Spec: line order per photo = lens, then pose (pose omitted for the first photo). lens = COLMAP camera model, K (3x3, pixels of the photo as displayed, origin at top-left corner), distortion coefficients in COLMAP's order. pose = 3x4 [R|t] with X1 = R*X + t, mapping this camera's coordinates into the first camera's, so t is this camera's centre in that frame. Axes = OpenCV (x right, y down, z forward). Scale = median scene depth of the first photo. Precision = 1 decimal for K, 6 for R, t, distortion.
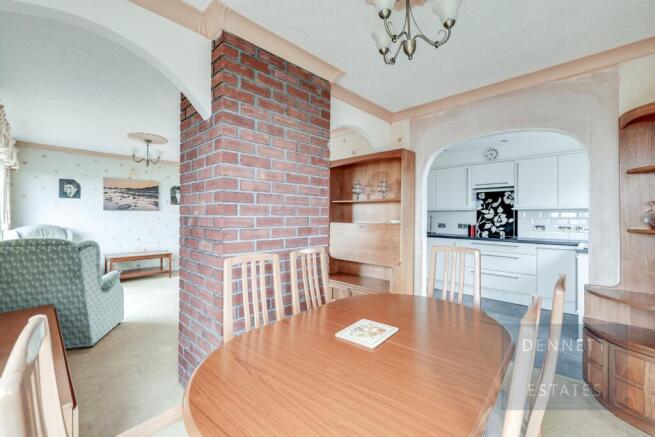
lens RADIAL K [[279.1, 0, 327.5], [0, 279.1, 218.5], [0, 0, 1]] dist [-0.000026, -0.000019]
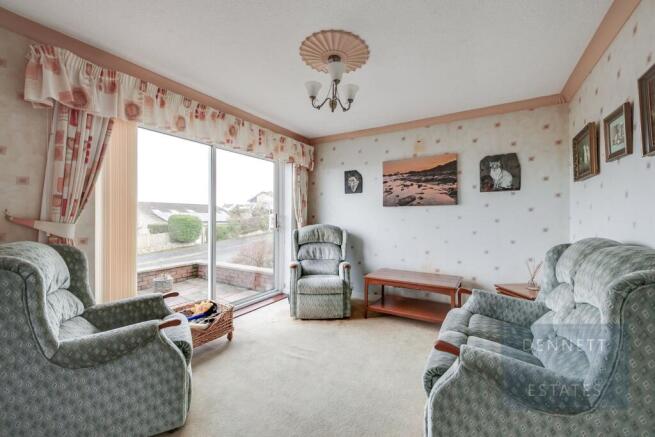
lens RADIAL K [[267.8, 0, 327.5], [0, 267.8, 218.5], [0, 0, 1]] dist [-0.000176, -0.000008]
pose [[0.216214, 0.006371, -0.976325, -0.146246], [-0.006995, 0.999963, 0.004976, -0.000739], [0.976321, 0.005753, 0.216250, 0.684478]]
